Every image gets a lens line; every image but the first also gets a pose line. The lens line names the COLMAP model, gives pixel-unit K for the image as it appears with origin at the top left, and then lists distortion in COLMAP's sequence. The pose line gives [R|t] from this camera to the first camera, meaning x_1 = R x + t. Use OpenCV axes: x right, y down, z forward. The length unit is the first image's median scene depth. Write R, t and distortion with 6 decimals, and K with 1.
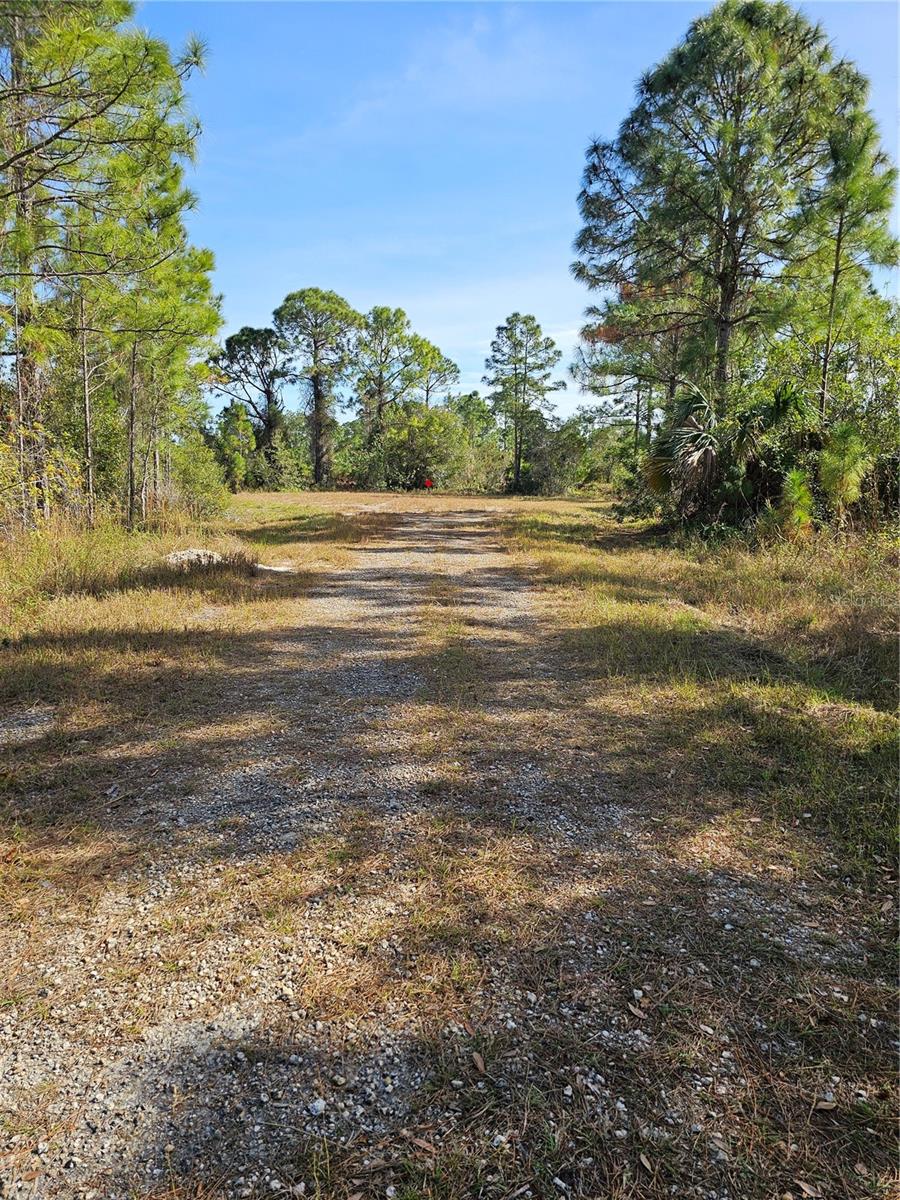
lens RADIAL K [[863.1, 0, 443.8], [0, 863.1, 621.6], [0, 0, 1]] dist [0.089424, -0.125668]
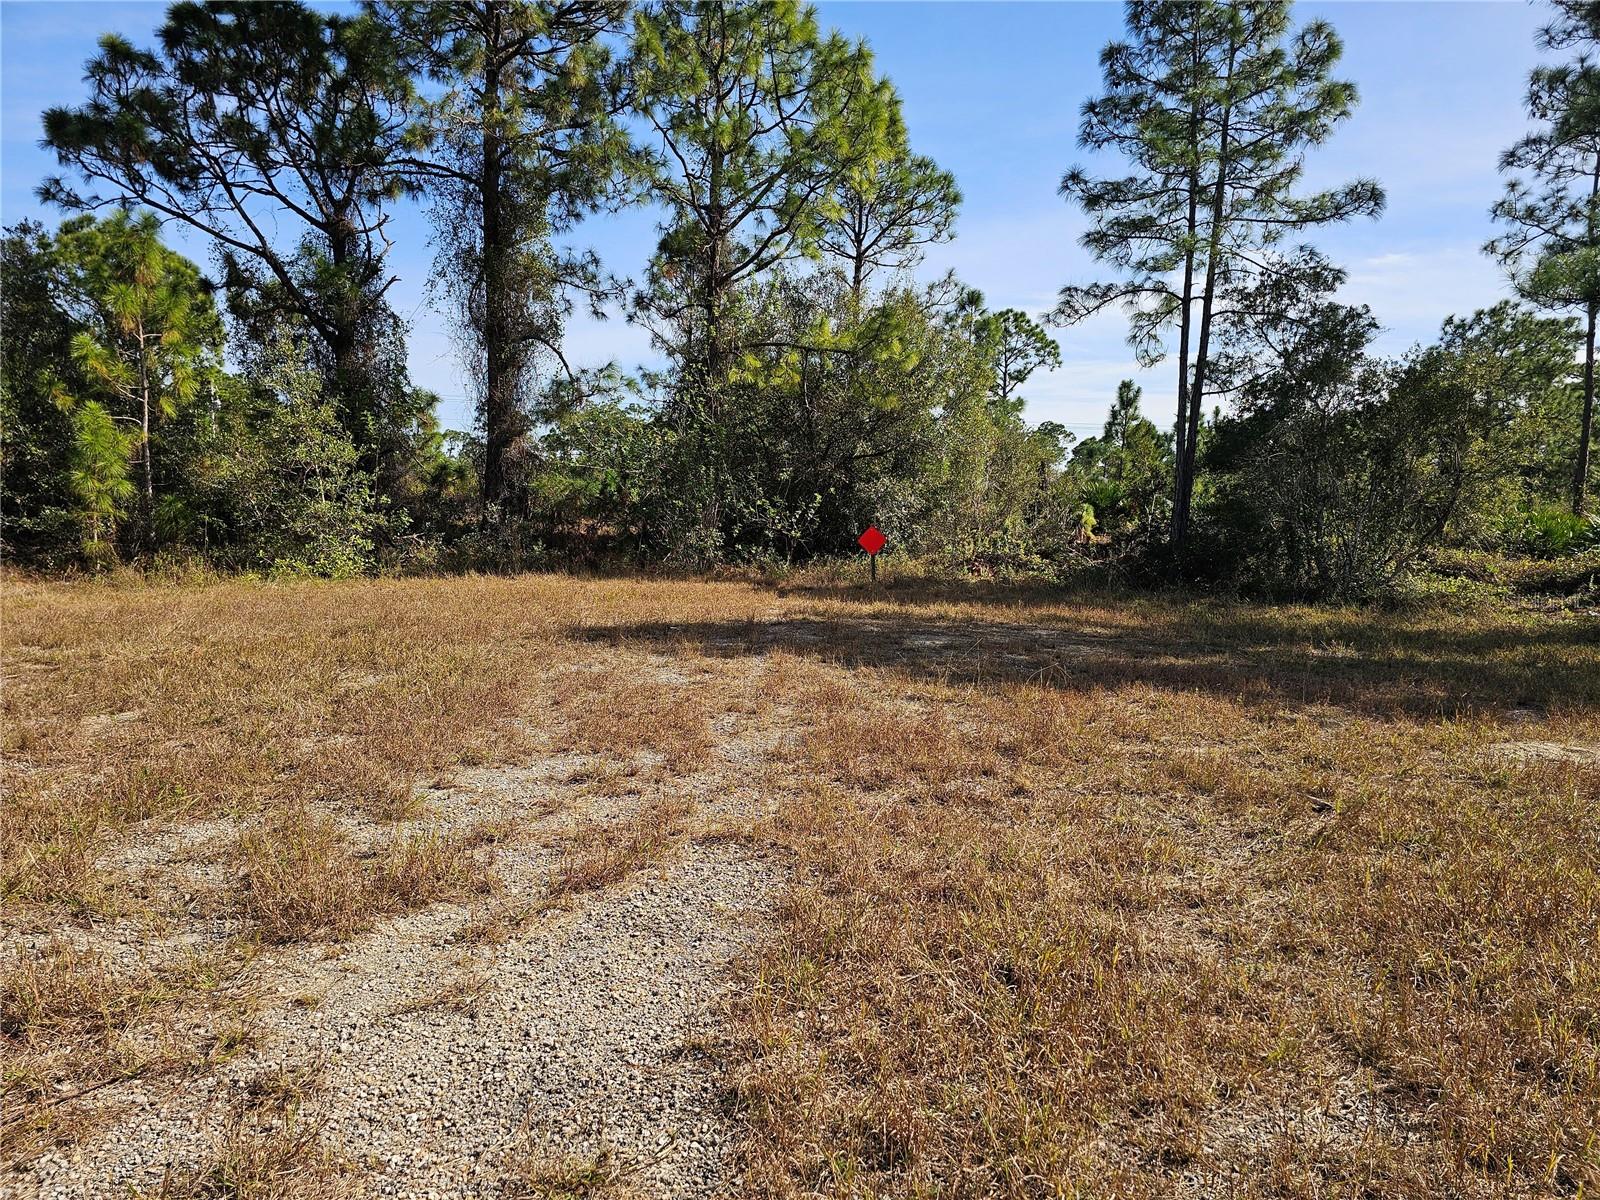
lens RADIAL K [[1150.8, 0, 796.6], [0, 1150.8, 641.4], [0, 0, 1]] dist [0.089424, -0.125668]
pose [[0.999497, 0.021801, -0.023019, -0.031749], [-0.022948, 0.998446, -0.050790, -0.106434], [0.021876, 0.051293, 0.998444, 0.620590]]
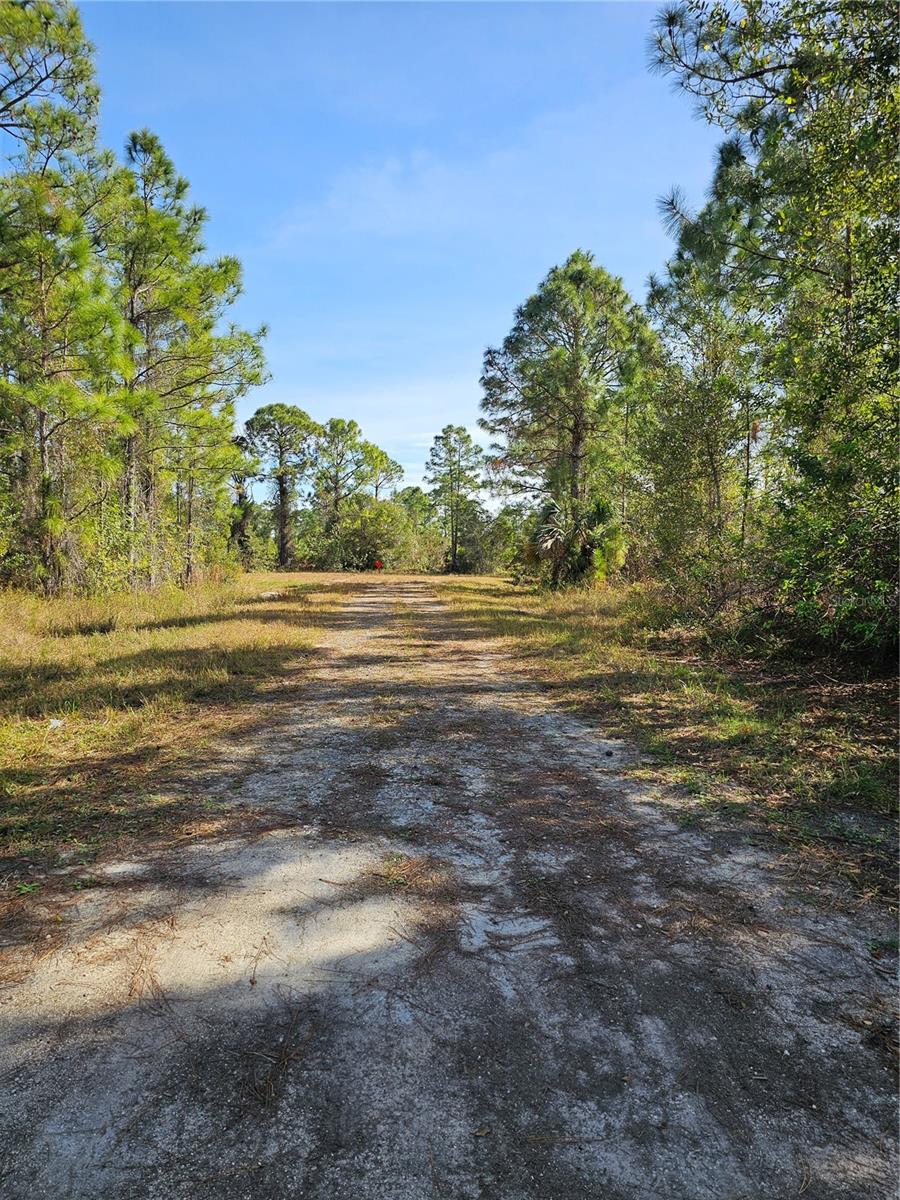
lens RADIAL K [[863.1, 0, 443.8], [0, 863.1, 621.6], [0, 0, 1]] dist [0.089424, -0.125668]
pose [[0.997928, -0.011508, 0.063310, -0.004746], [0.017571, 0.995220, -0.096066, 0.030053], [-0.061902, 0.096979, 0.993360, -0.157802]]
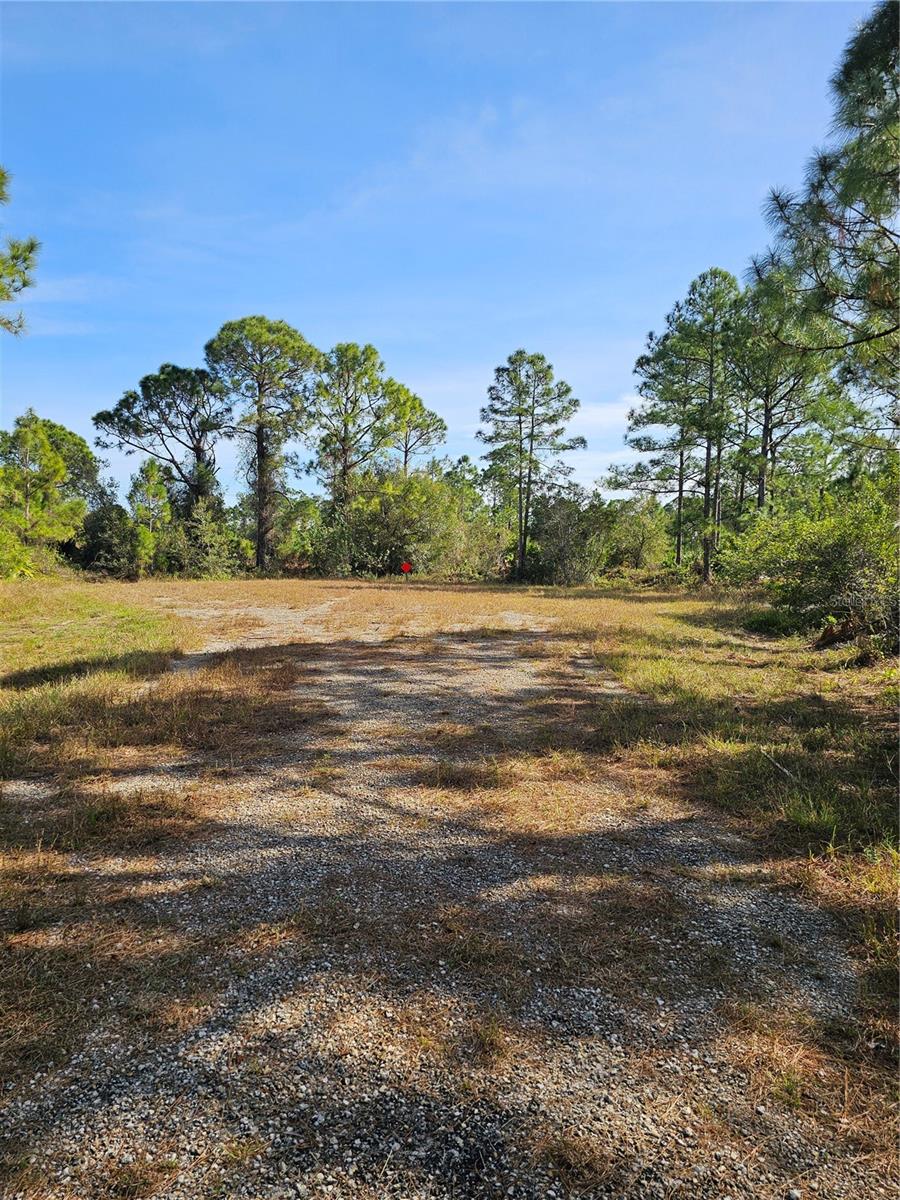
lens RADIAL K [[863.1, 0, 443.8], [0, 863.1, 621.6], [0, 0, 1]] dist [0.089424, -0.125668]
pose [[0.999780, 0.003765, 0.020640, -0.000103], [-0.001873, 0.995858, -0.090904, -0.043674], [-0.020896, 0.090845, 0.995646, 0.249055]]
